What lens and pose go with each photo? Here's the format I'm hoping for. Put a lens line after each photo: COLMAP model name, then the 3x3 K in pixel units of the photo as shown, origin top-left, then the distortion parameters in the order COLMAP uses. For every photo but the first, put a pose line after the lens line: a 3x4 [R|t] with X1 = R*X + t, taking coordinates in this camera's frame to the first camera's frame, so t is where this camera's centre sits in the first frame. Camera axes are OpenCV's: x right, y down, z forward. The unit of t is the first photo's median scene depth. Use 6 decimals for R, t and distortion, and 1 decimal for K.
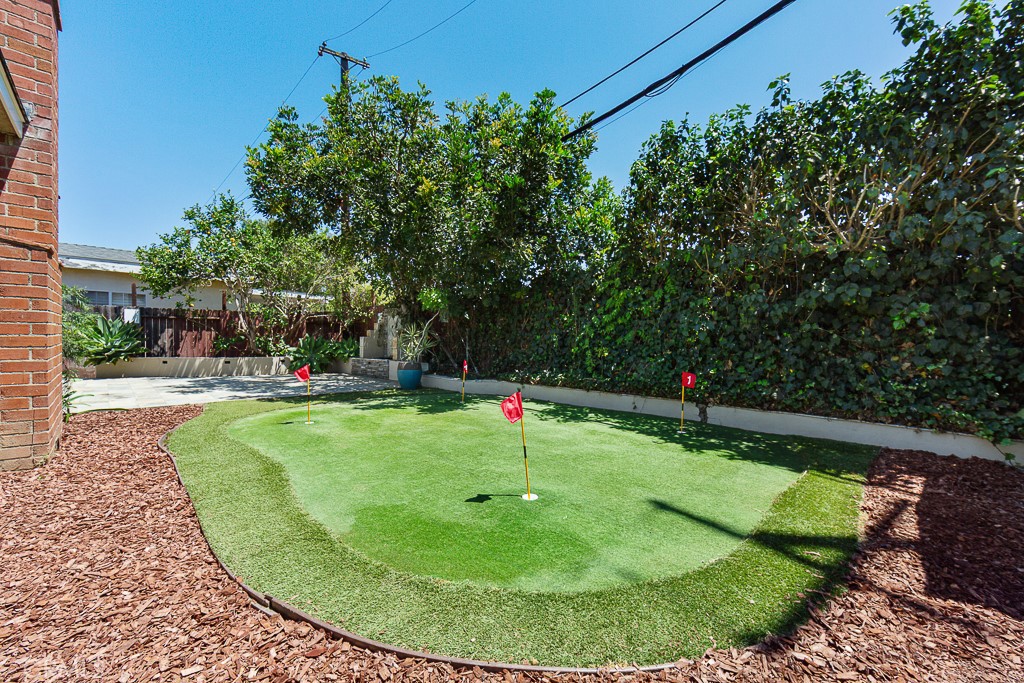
lens RADIAL K [[406.4, 0, 513.0], [0, 406.4, 339.3], [0, 0, 1]] dist [-0.004141, -0.000149]
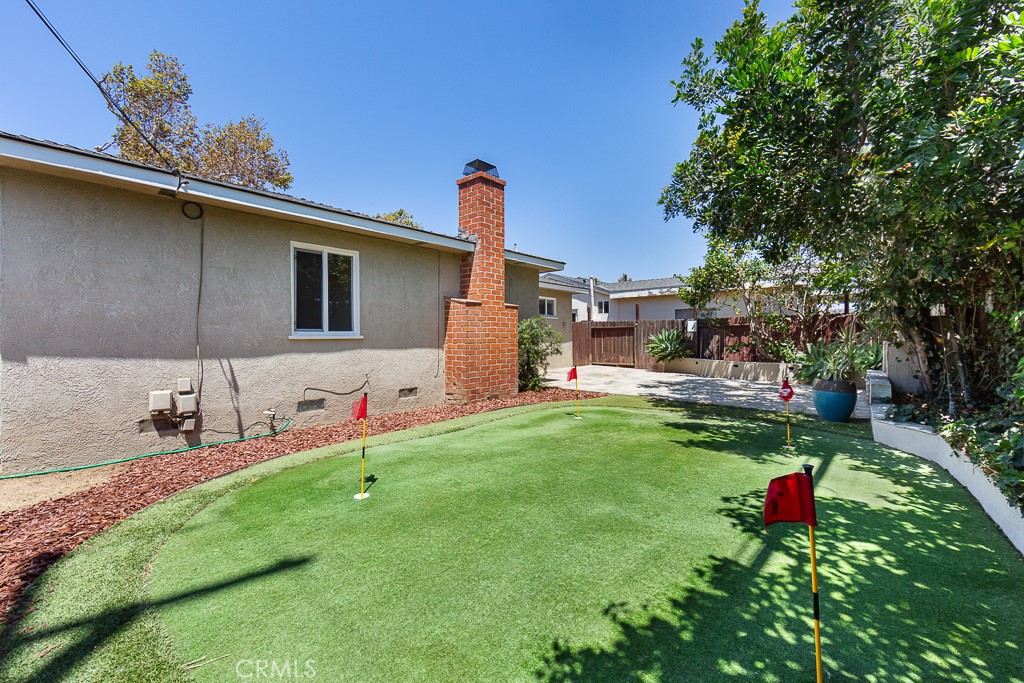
lens RADIAL K [[406.4, 0, 513.1], [0, 406.4, 337.8], [0, 0, 1]] dist [-0.004141, -0.000149]
pose [[0.106149, -0.020942, -0.994130, 0.263197], [0.006721, 0.999770, -0.020343, 0.000876], [0.994327, -0.004522, 0.106266, 0.299127]]
